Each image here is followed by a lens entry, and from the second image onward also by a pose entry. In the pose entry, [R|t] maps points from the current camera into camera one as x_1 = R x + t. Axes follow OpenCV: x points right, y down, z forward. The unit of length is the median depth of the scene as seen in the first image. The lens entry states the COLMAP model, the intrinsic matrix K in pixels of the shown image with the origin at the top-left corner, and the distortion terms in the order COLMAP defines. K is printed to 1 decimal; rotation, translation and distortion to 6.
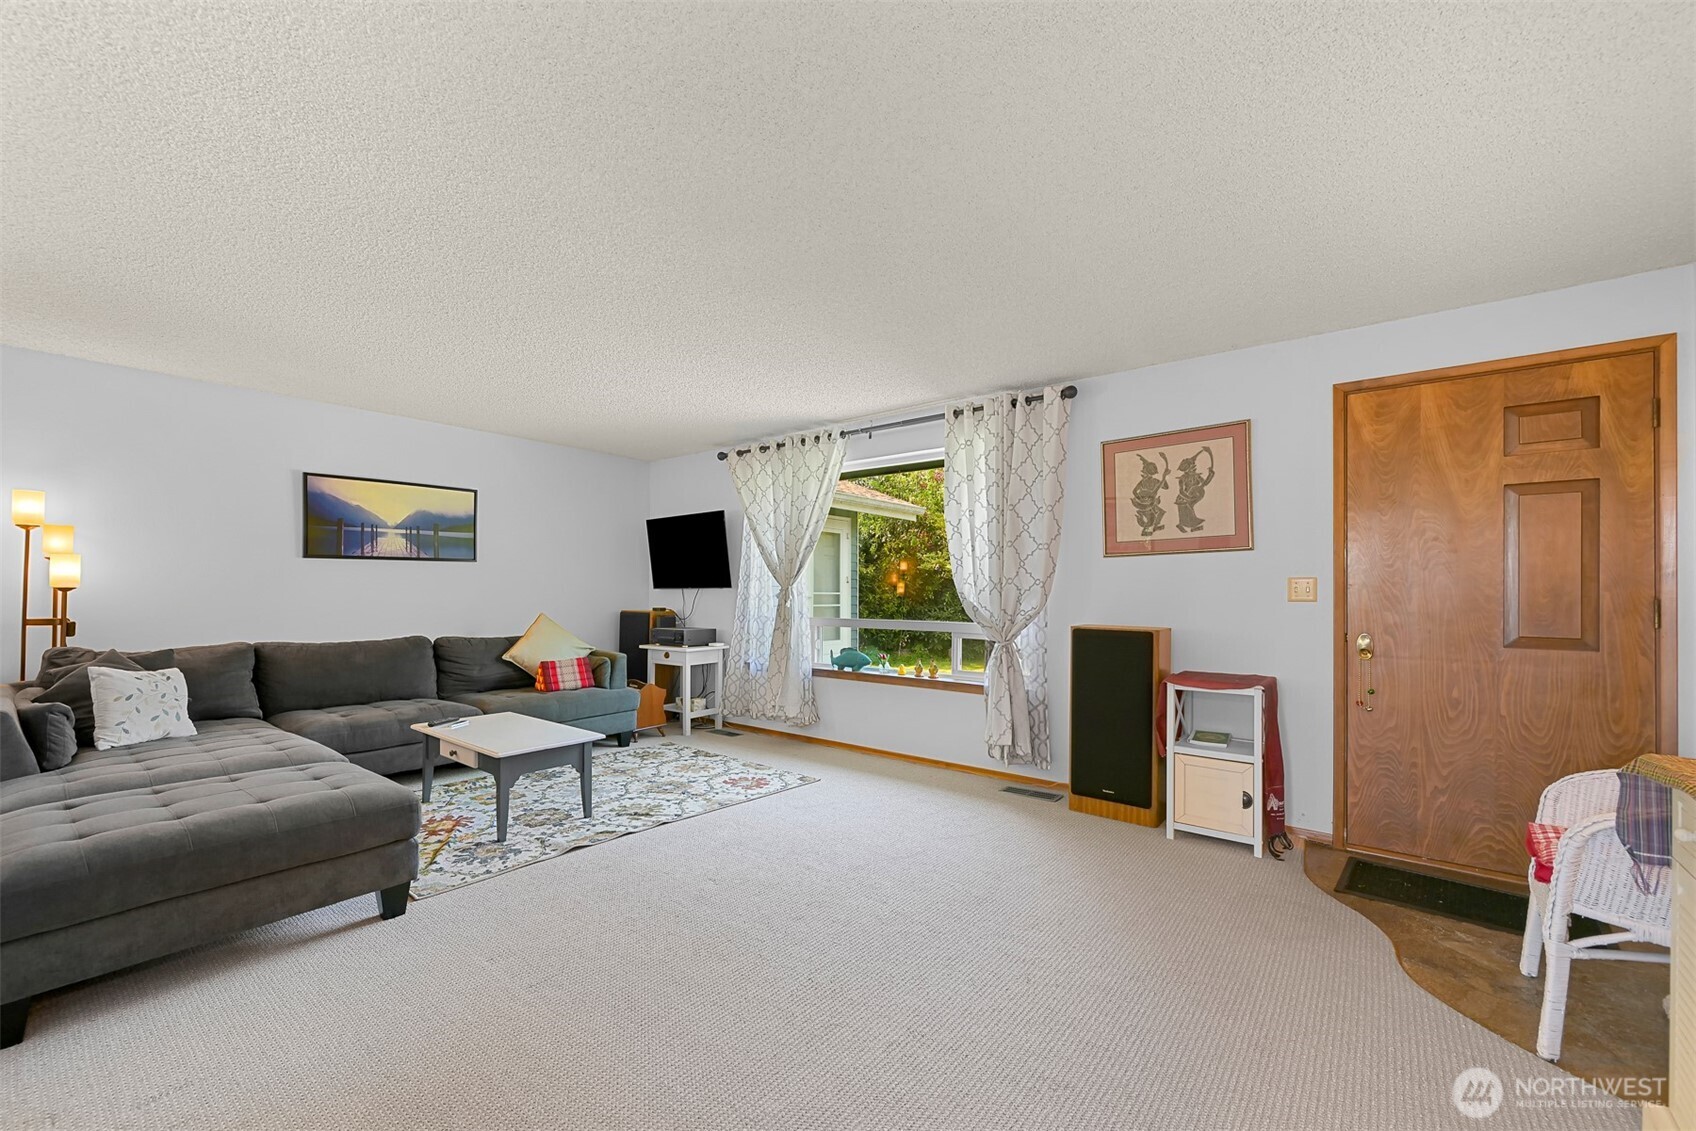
lens RADIAL K [[678.7, 0, 852.7], [0, 678.7, 581.1], [0, 0, 1]] dist [0.000486, 0.000178]
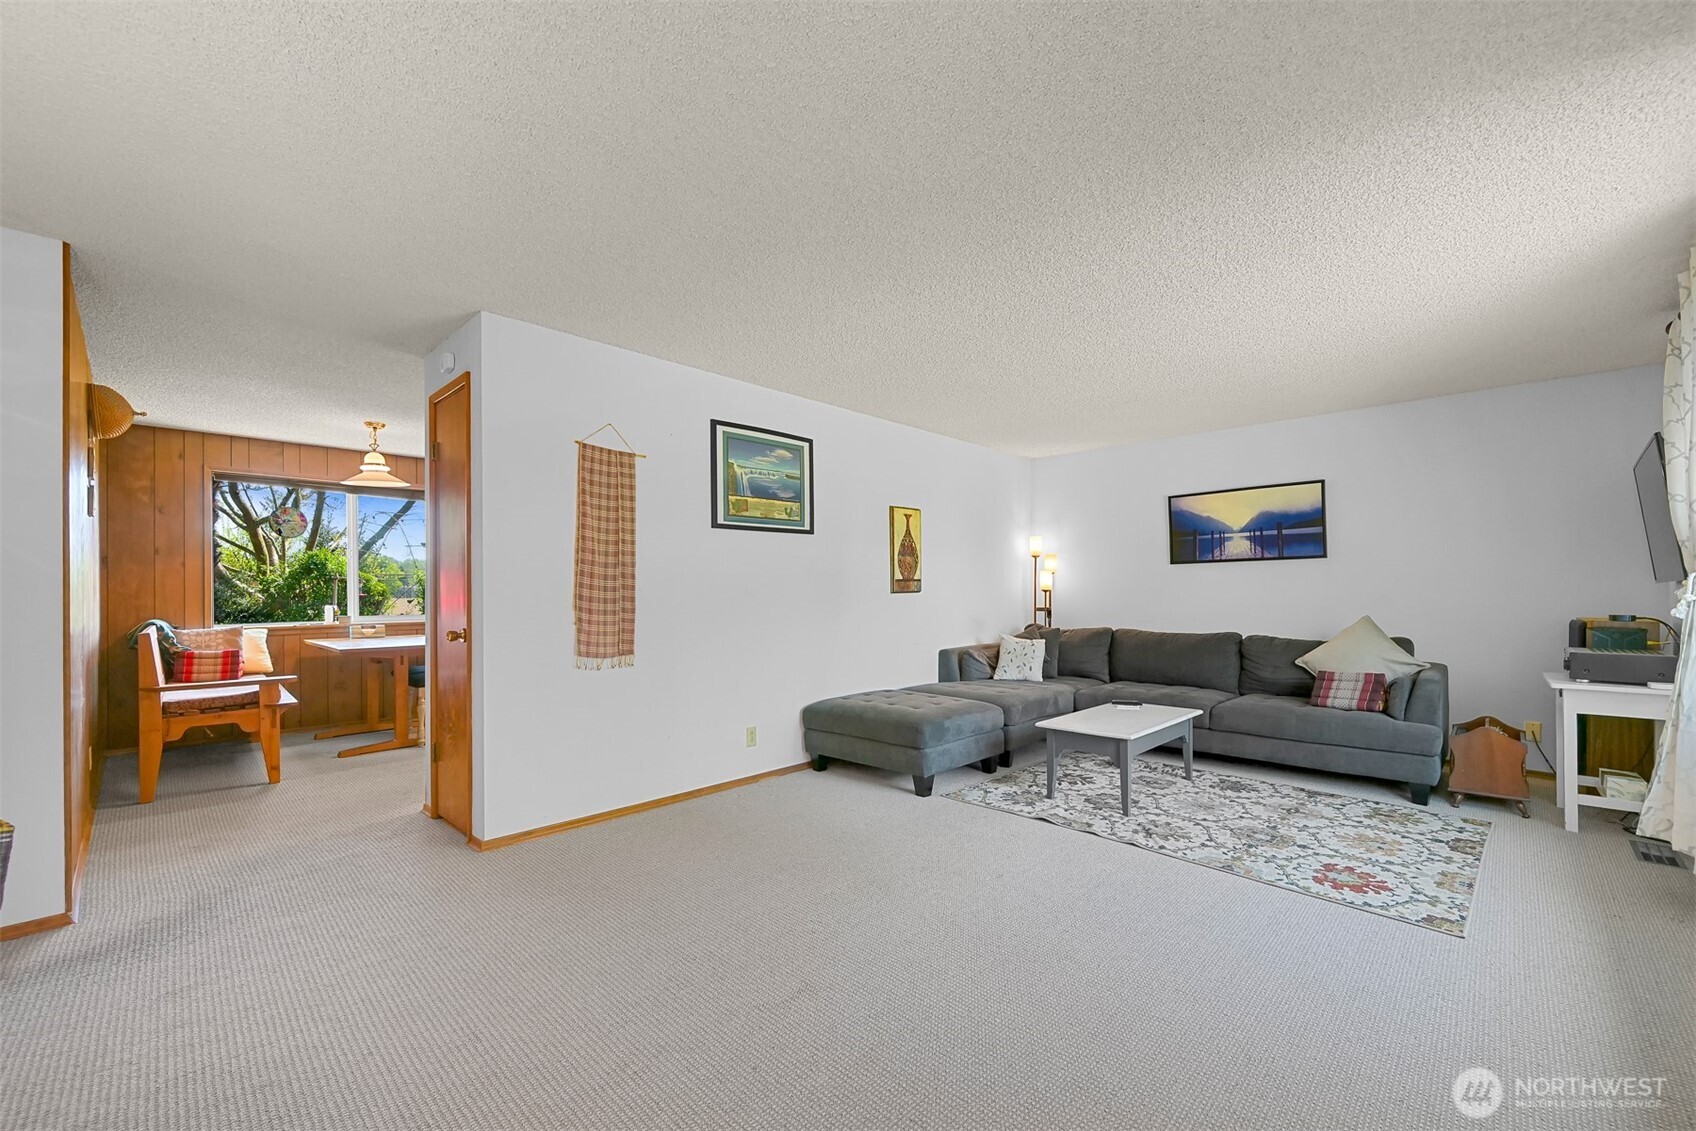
lens RADIAL K [[678.7, 0, 852.7], [0, 678.7, 581.1], [0, 0, 1]] dist [0.000486, 0.000178]
pose [[-0.093463, -0.019462, -0.995432, 0.485982], [0.022098, 0.999522, -0.021617, 0.010532], [0.995377, -0.024017, -0.092989, 0.519079]]
